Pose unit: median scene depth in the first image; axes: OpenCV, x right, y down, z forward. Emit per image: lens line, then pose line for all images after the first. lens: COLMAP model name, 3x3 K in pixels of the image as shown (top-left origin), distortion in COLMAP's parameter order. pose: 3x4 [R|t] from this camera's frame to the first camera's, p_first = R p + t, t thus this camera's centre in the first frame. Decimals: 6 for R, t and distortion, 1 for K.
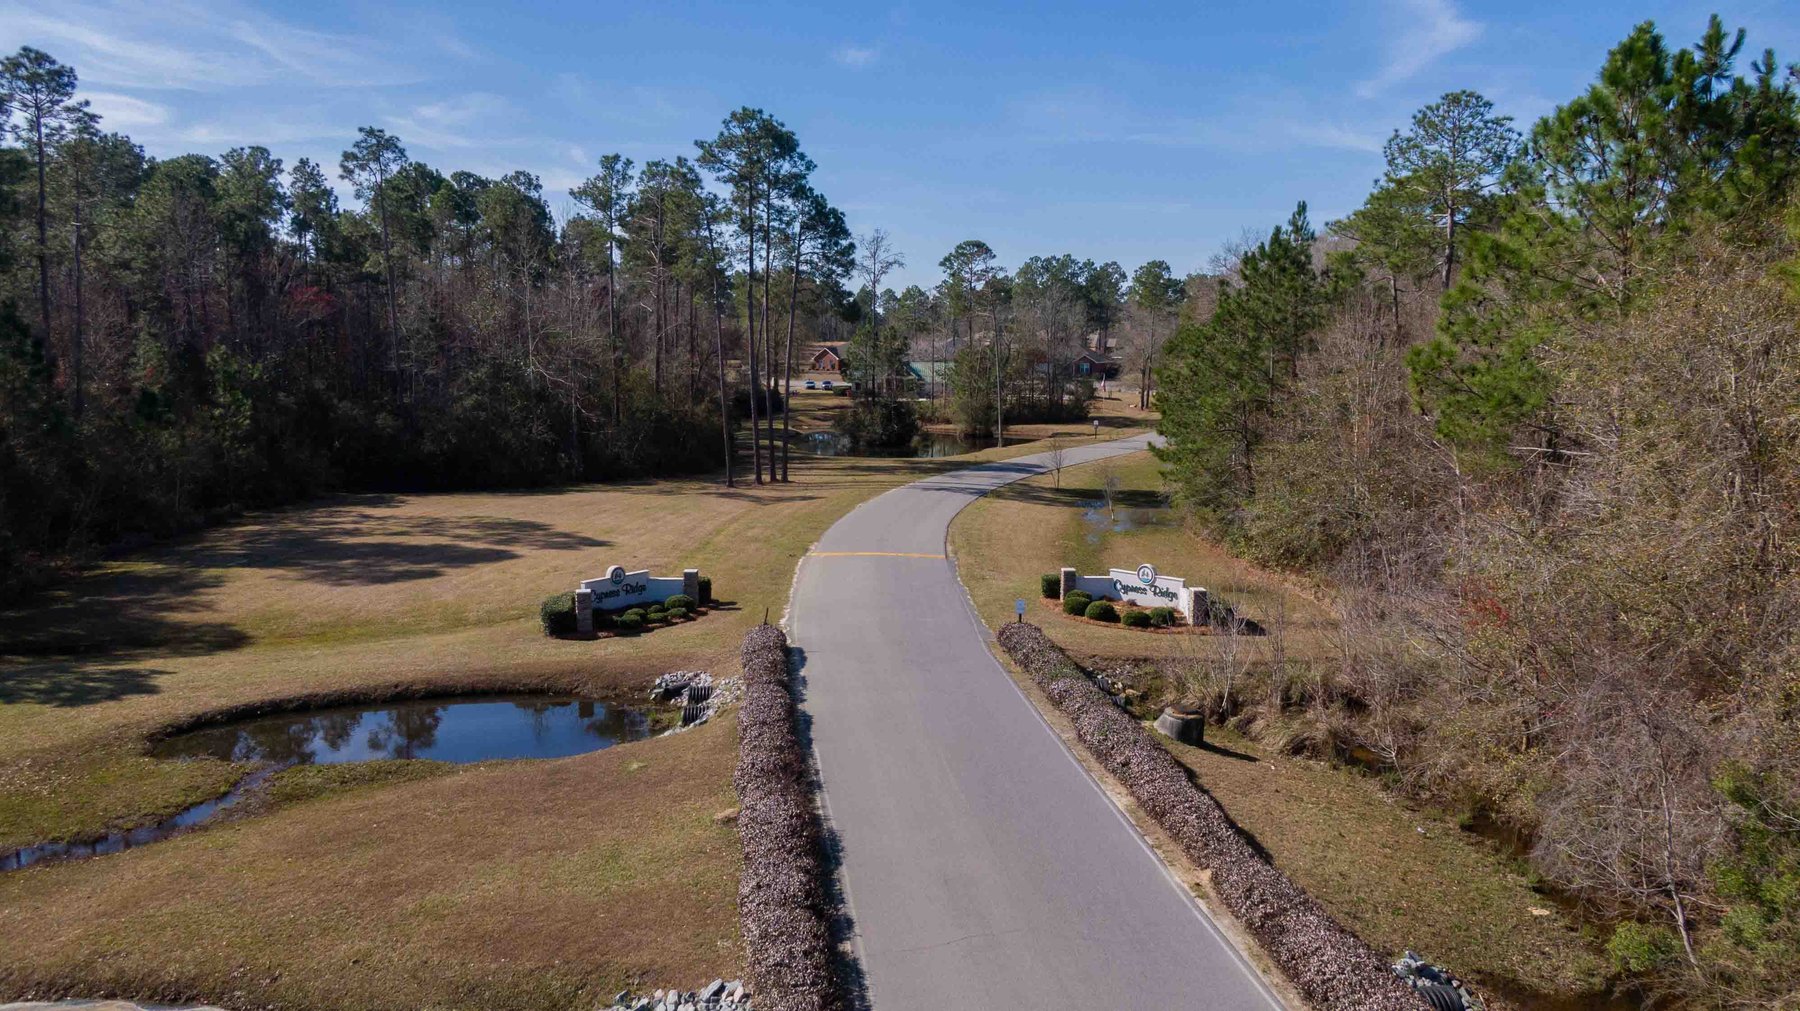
lens RADIAL K [[1277.6, 0, 905.0], [0, 1277.6, 506.0], [0, 0, 1]] dist [0.028523, -0.031923]
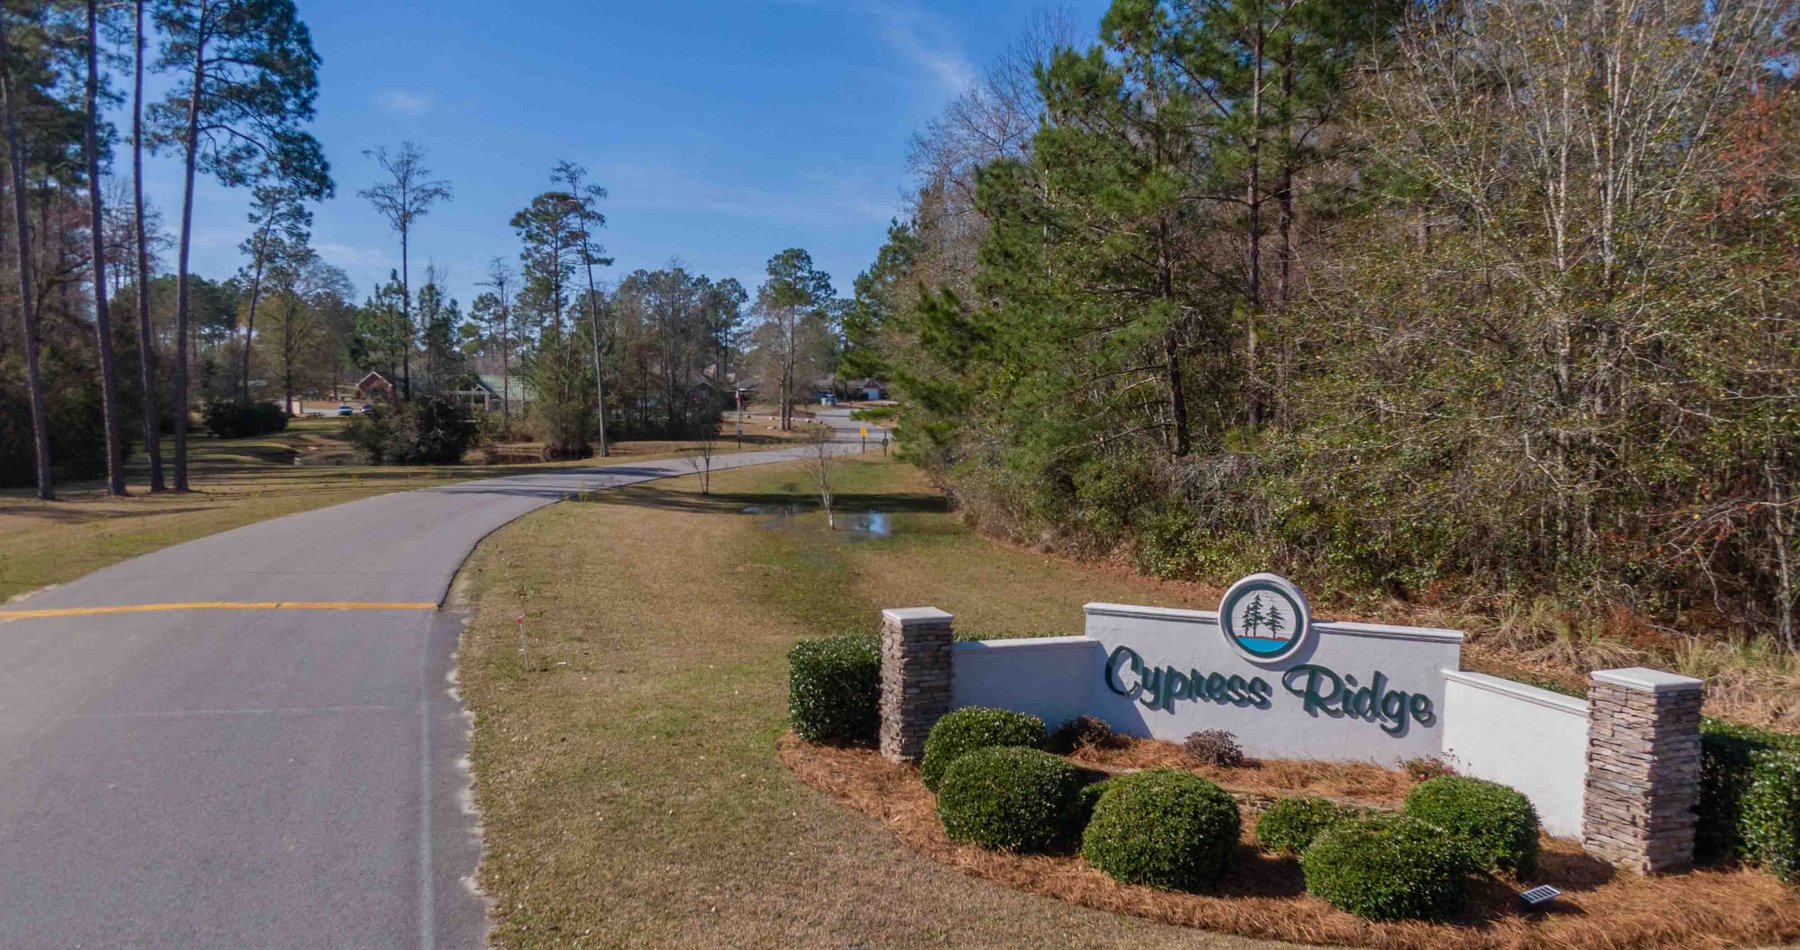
lens RADIAL K [[1384.2, 0, 905.7], [0, 1384.2, 485.7], [0, 0, 1]] dist [0.004629, -0.001867]
pose [[0.958338, -0.021246, 0.284845, 0.016570], [0.038153, 0.997815, -0.053939, 0.011604], [-0.283077, 0.062560, 0.957055, 0.219985]]
